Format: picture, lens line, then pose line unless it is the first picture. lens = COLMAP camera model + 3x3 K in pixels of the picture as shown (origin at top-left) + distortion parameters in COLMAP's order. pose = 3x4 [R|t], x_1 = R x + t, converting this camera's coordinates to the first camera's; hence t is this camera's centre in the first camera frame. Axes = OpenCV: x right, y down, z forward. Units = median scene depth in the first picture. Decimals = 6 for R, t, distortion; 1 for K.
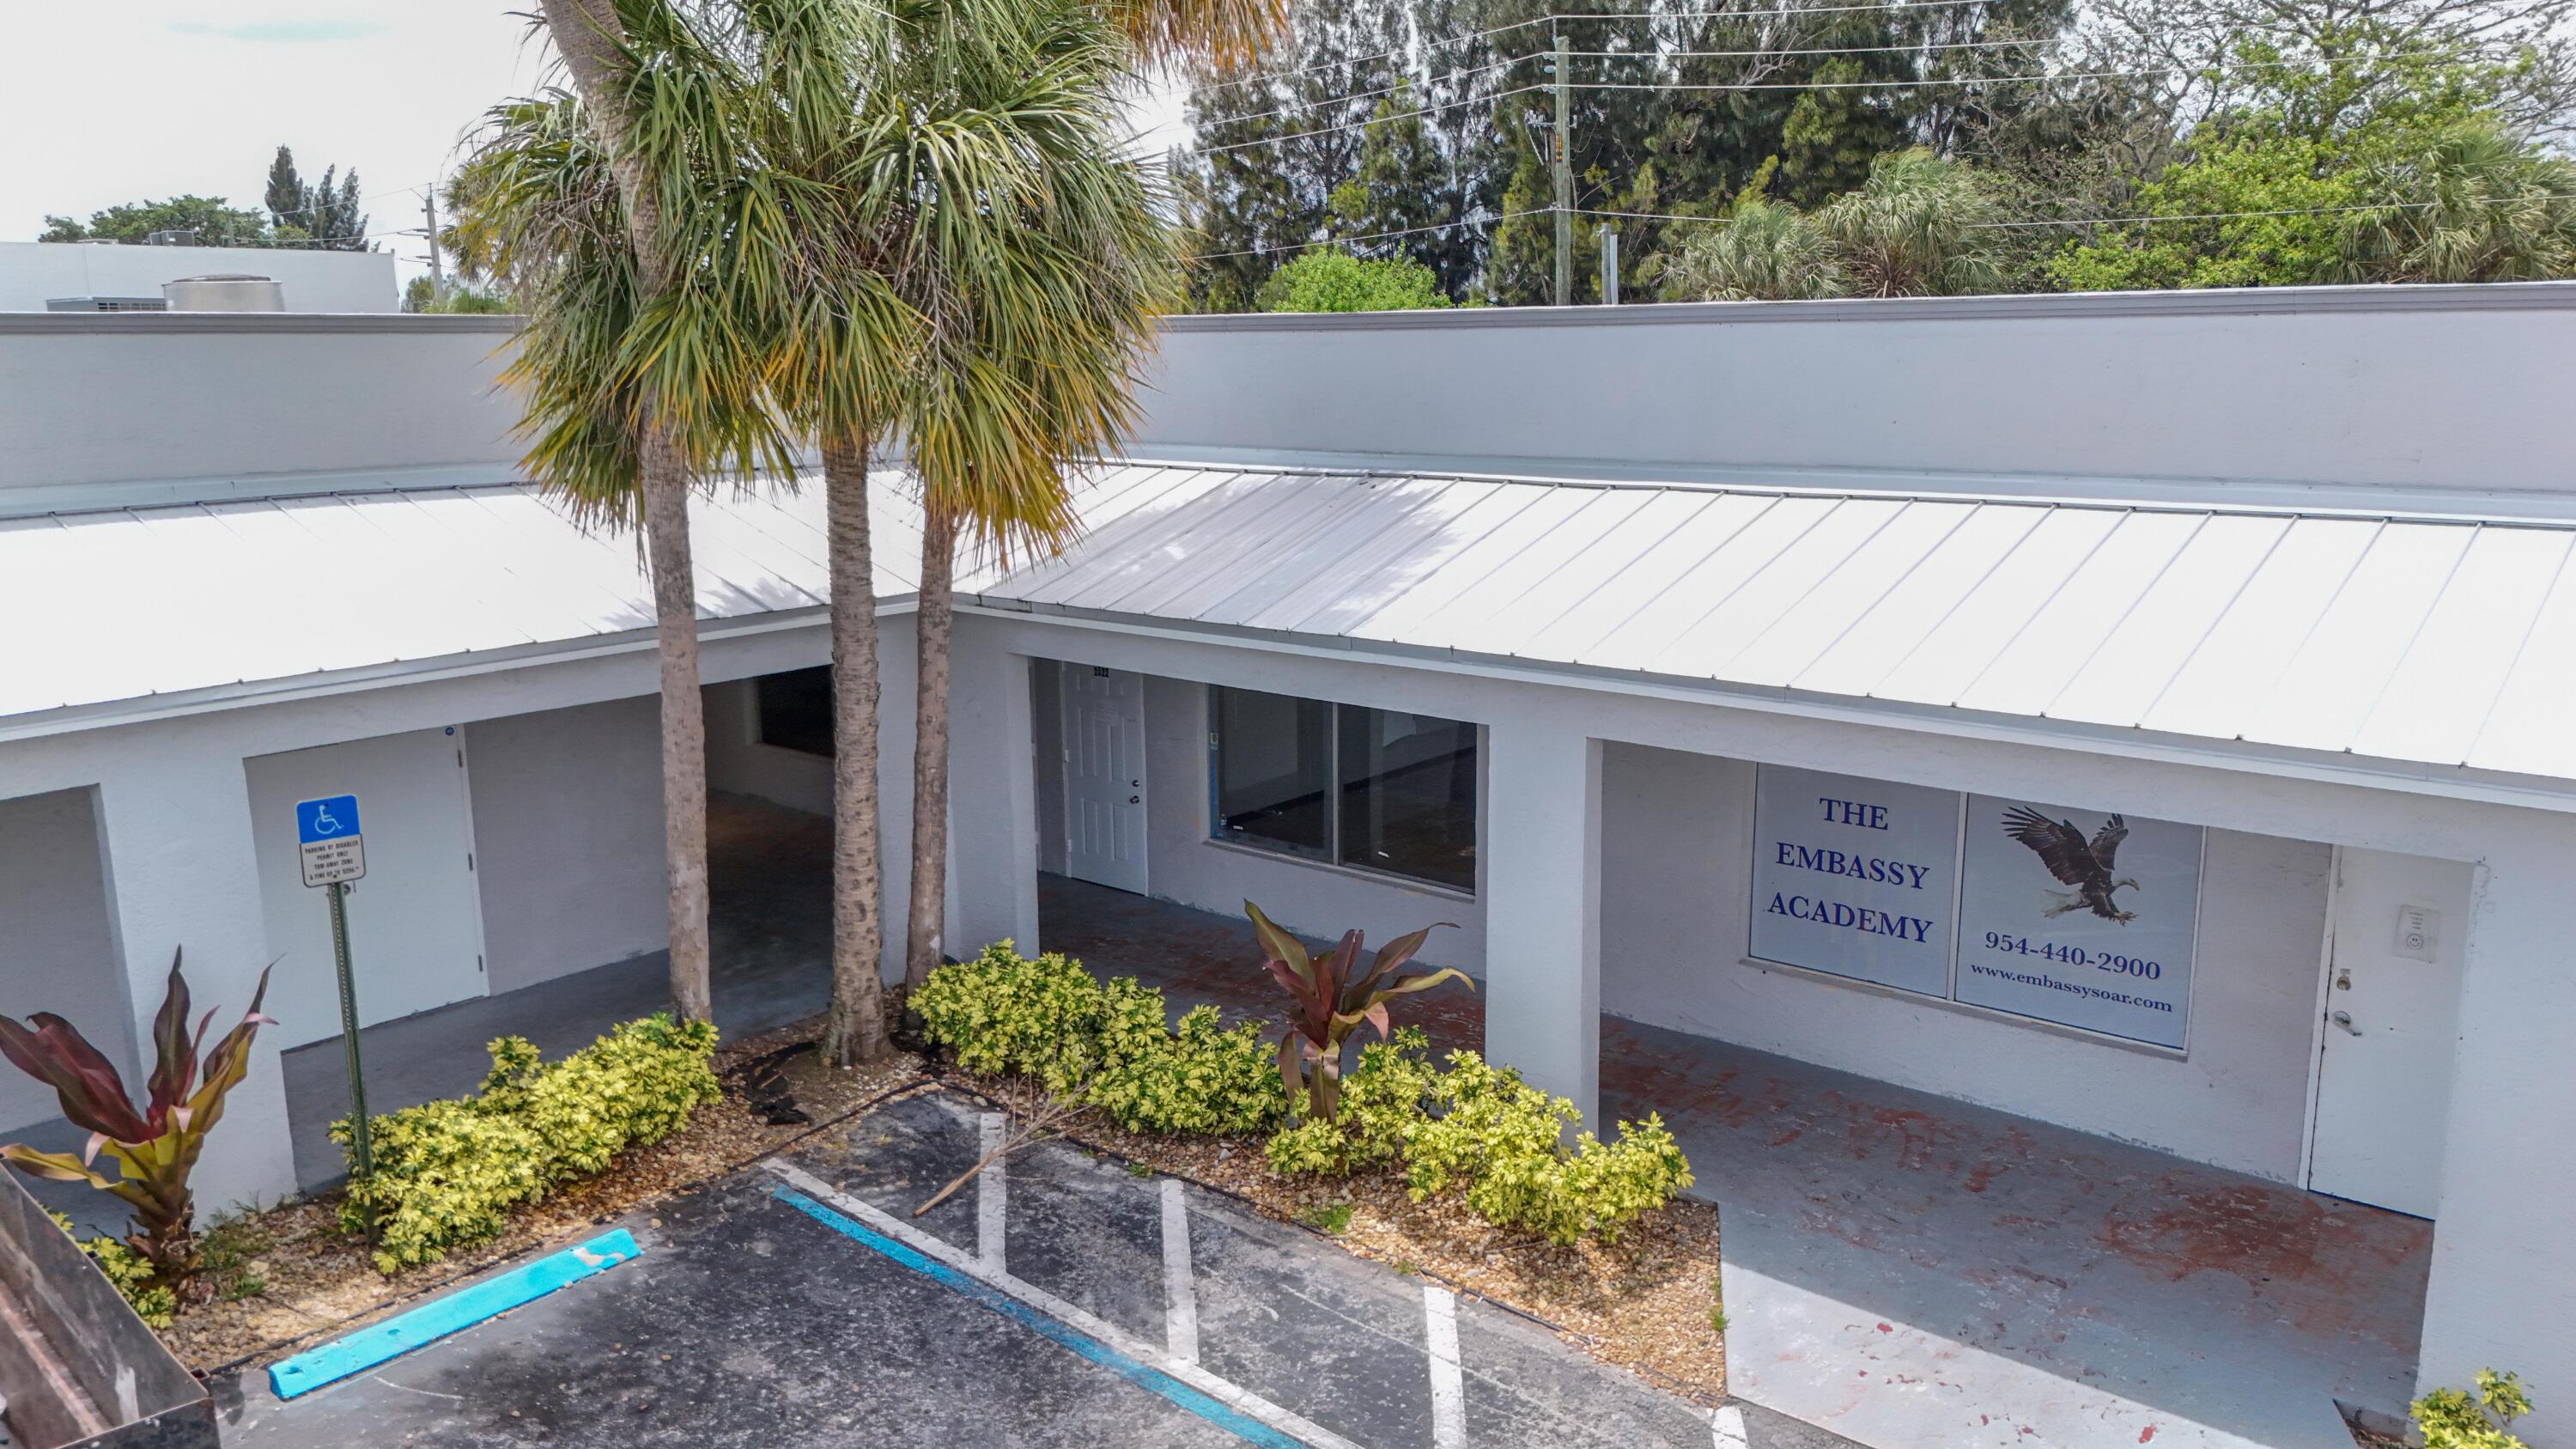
lens RADIAL K [[1849.1, 0, 1268.8], [0, 1849.1, 729.4], [0, 0, 1]] dist [0.043339, -0.056994]
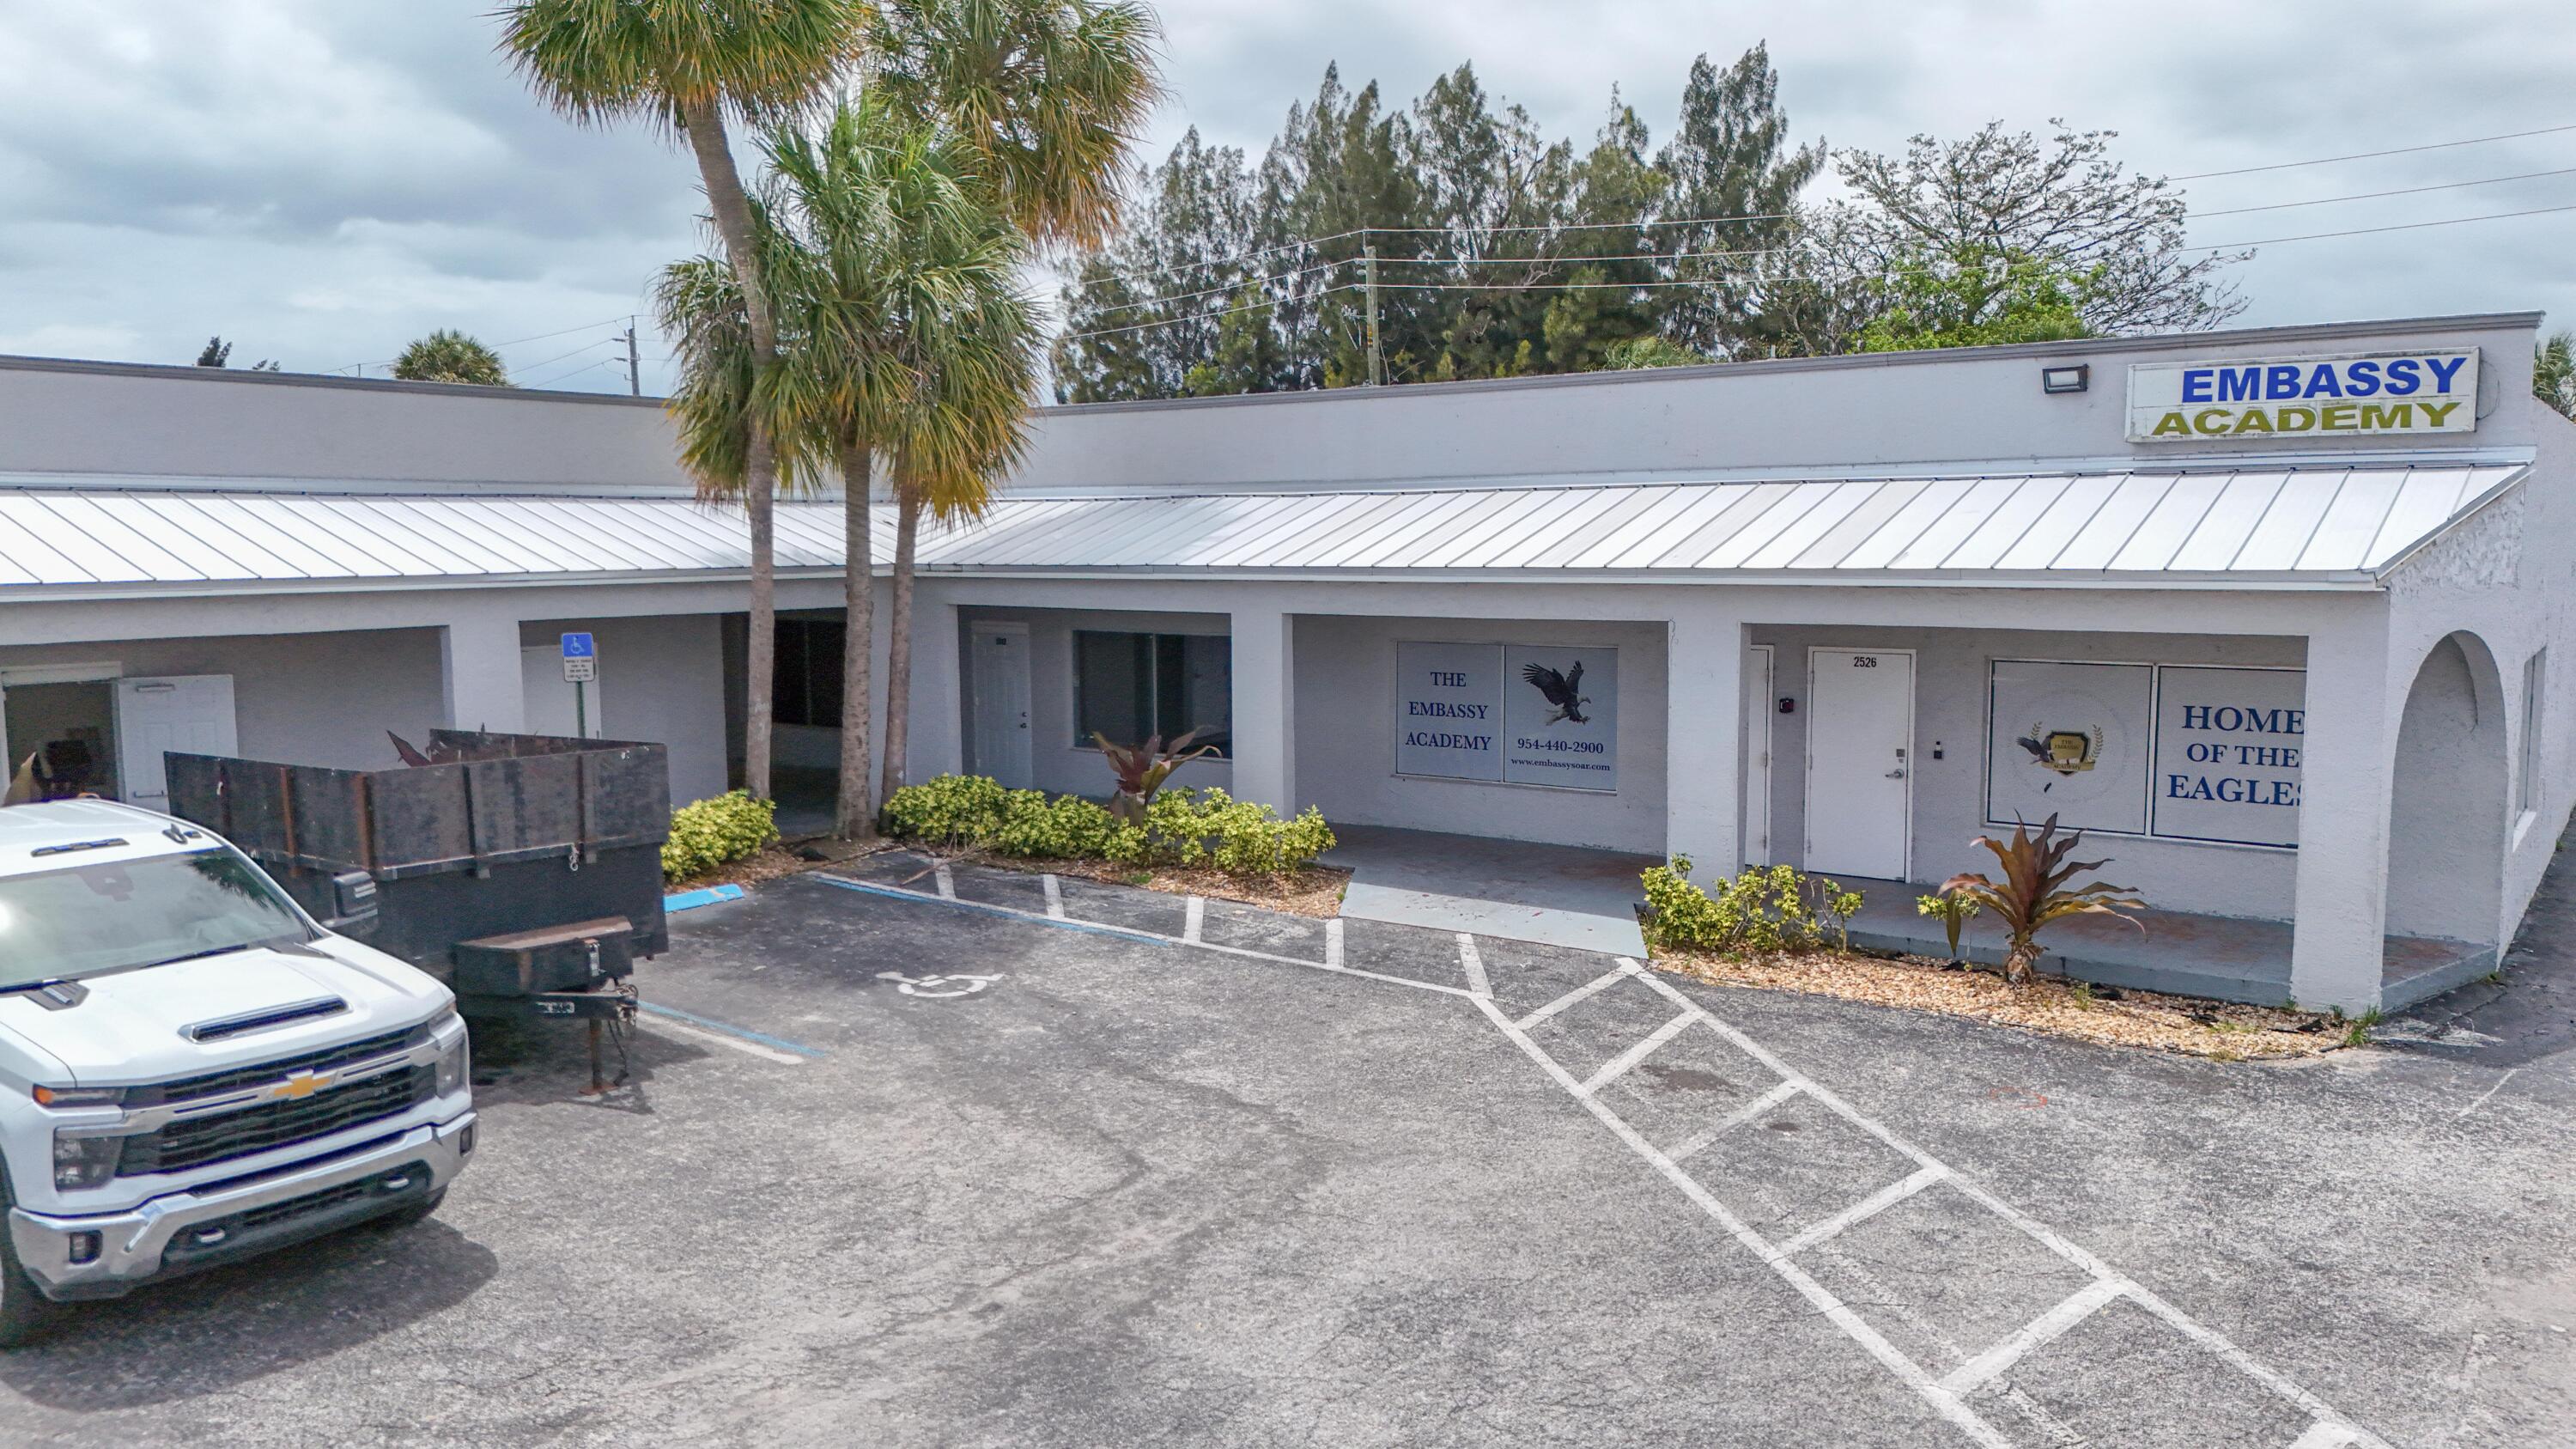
lens RADIAL K [[1849.1, 0, 1295.4], [0, 1849.1, 732.0], [0, 0, 1]] dist [0.043339, -0.056994]
pose [[0.996652, -0.005631, 0.081562, 0.031931], [0.013833, 0.994856, -0.100350, 0.250041], [-0.080577, 0.101143, 0.991603, -0.645934]]
